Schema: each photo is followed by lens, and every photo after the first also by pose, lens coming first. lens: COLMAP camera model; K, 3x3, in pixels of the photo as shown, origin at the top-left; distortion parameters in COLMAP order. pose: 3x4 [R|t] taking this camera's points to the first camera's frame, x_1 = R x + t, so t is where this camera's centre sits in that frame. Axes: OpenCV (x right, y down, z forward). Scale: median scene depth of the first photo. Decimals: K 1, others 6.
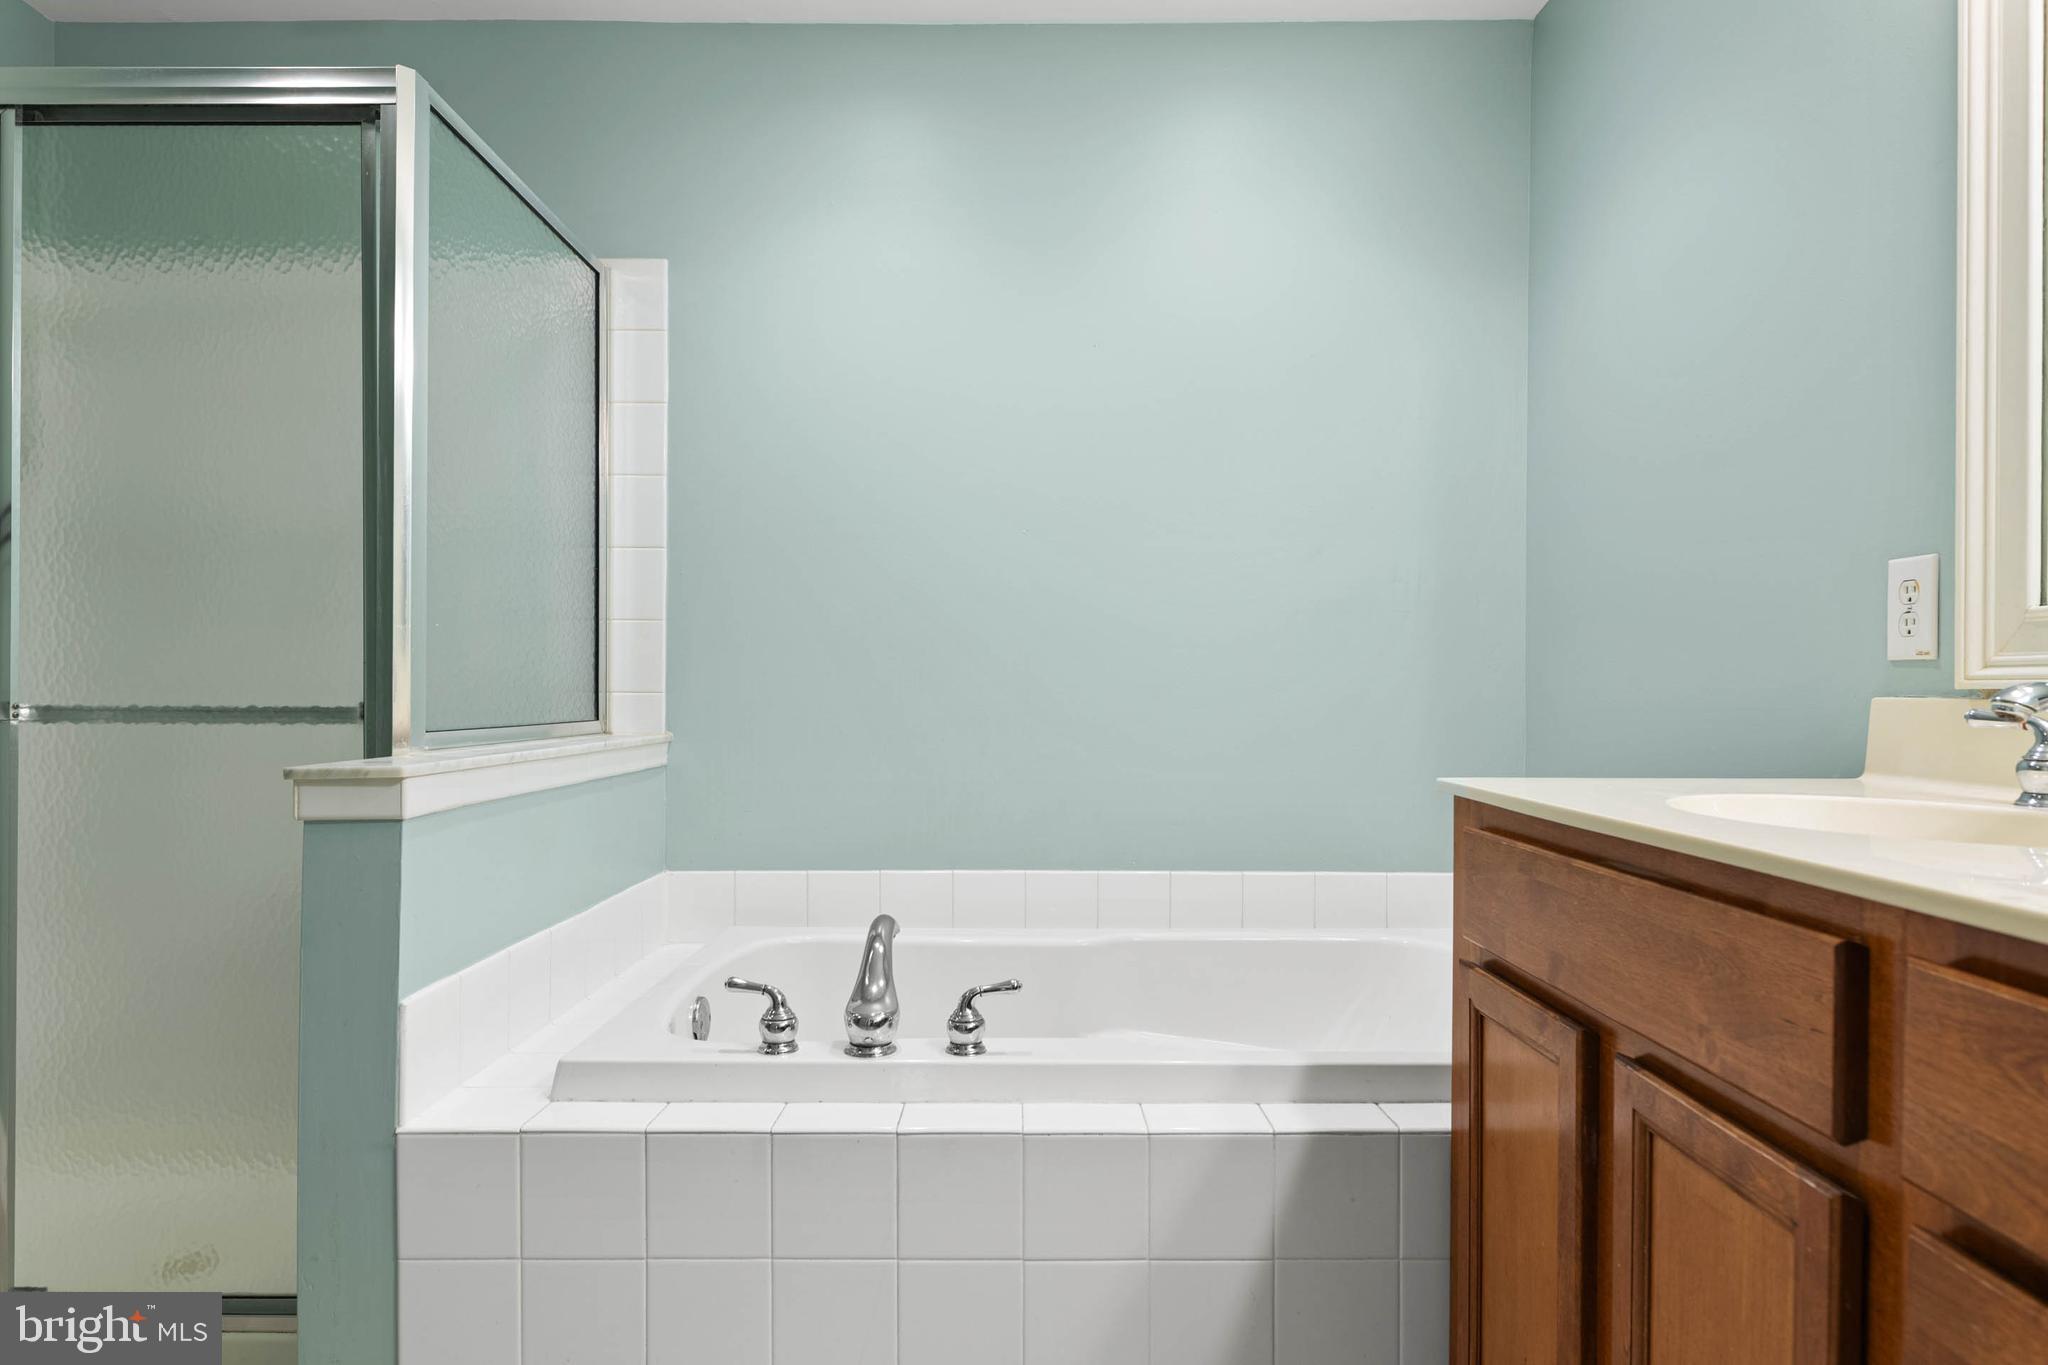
lens RADIAL K [[1180.3, 0, 1019.8], [0, 1180.3, 690.0], [0, 0, 1]] dist [0.000828, 0.001109]
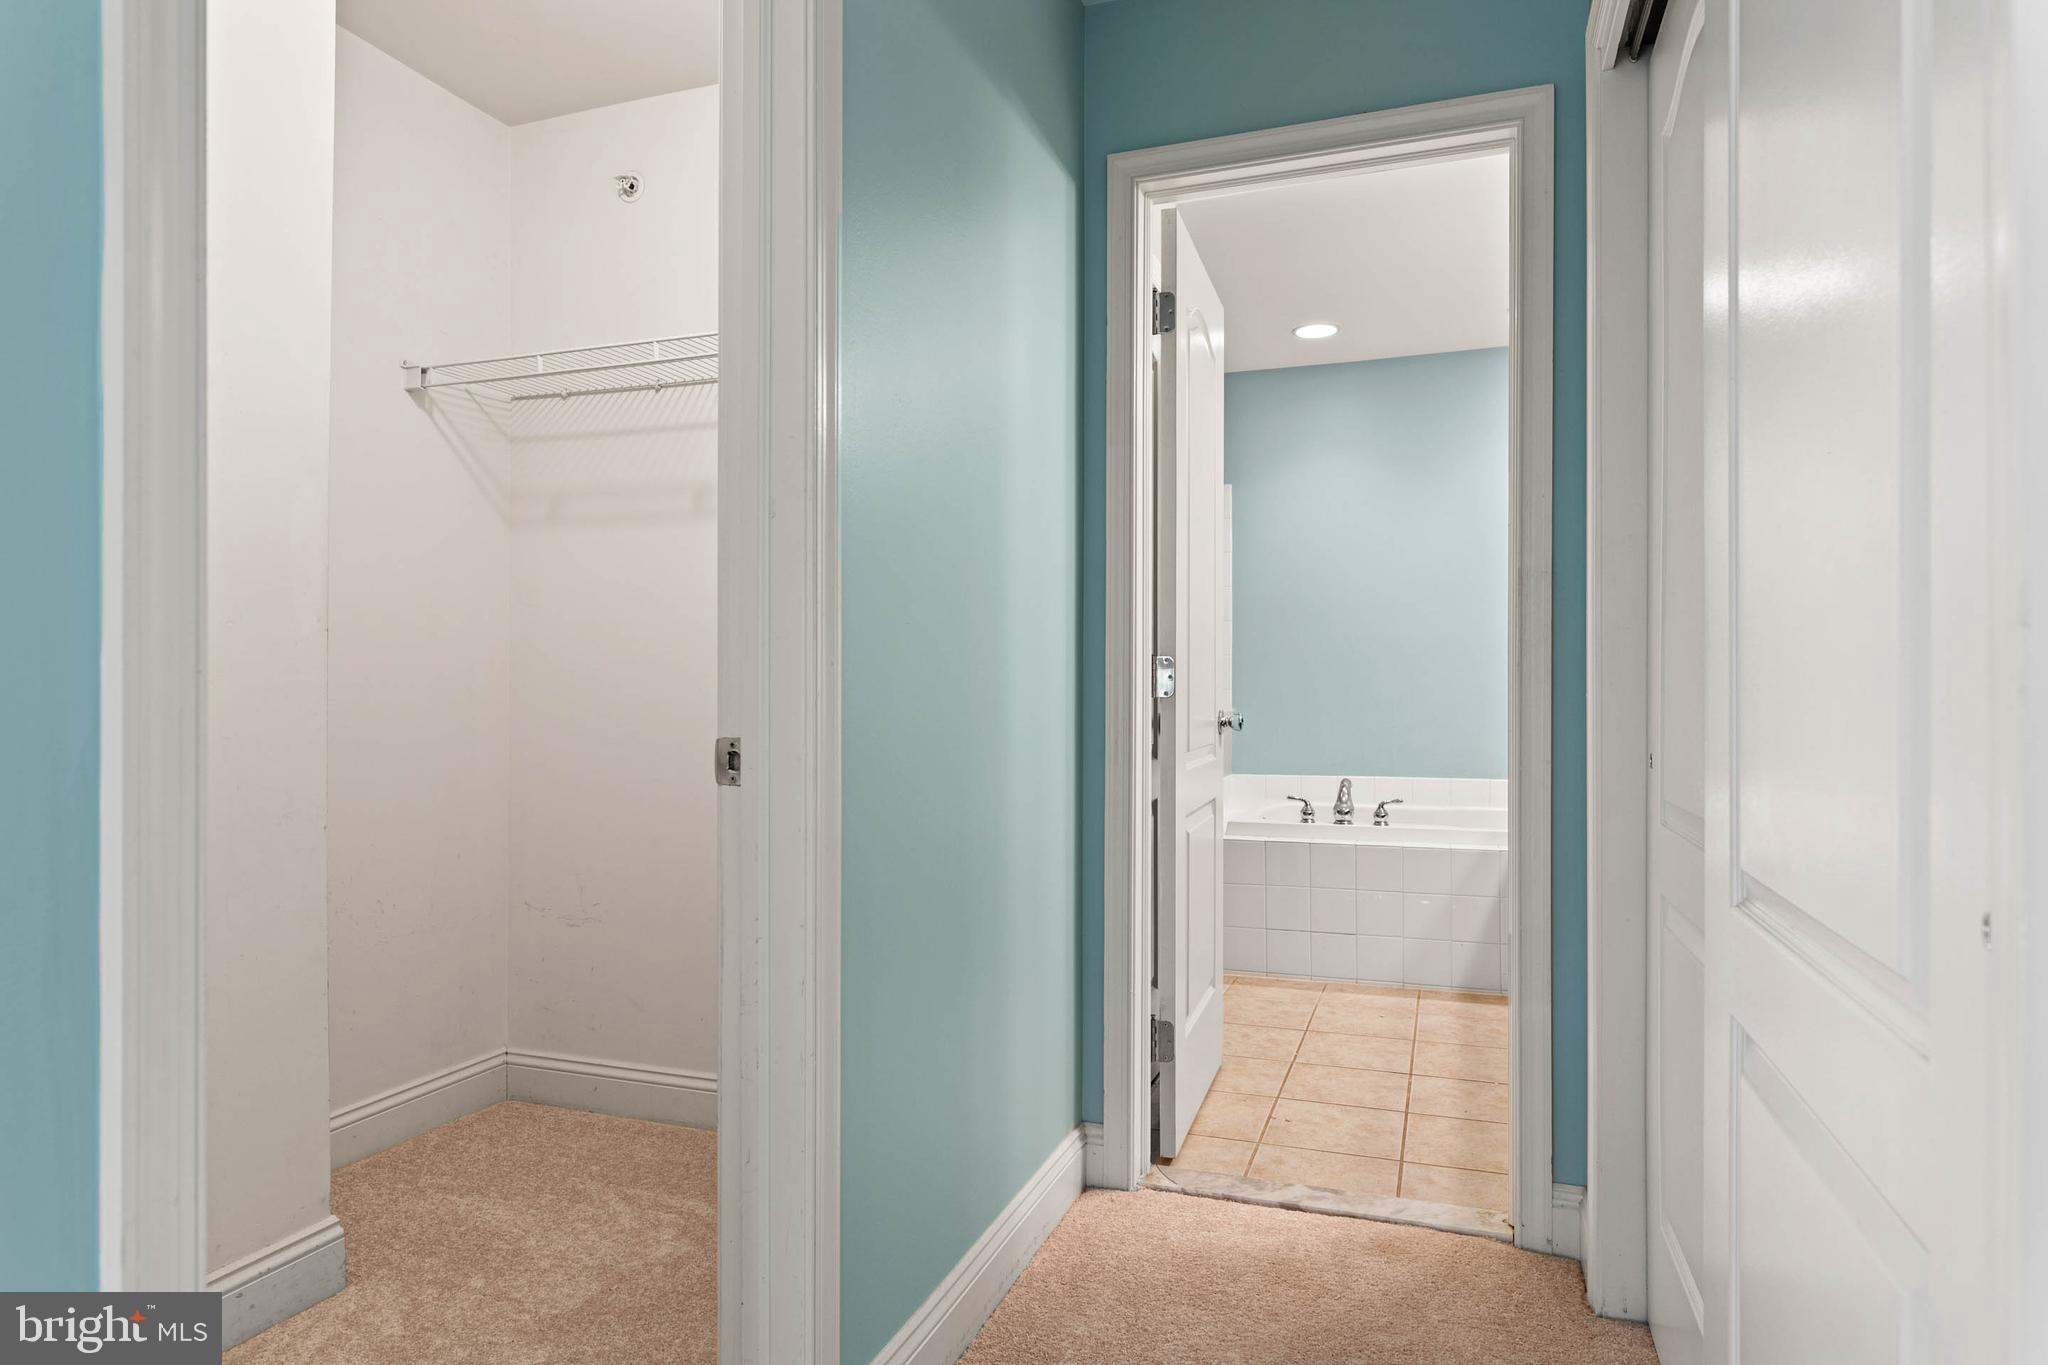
lens RADIAL K [[1180.3, 0, 1022.4], [0, 1180.3, 689.8], [0, 0, 1]] dist [0.000828, 0.001109]
pose [[0.938513, -0.005701, -0.345197, 0.116343], [0.007010, 0.999972, 0.002543, -0.005890], [0.345173, -0.004807, 0.938527, -1.769098]]
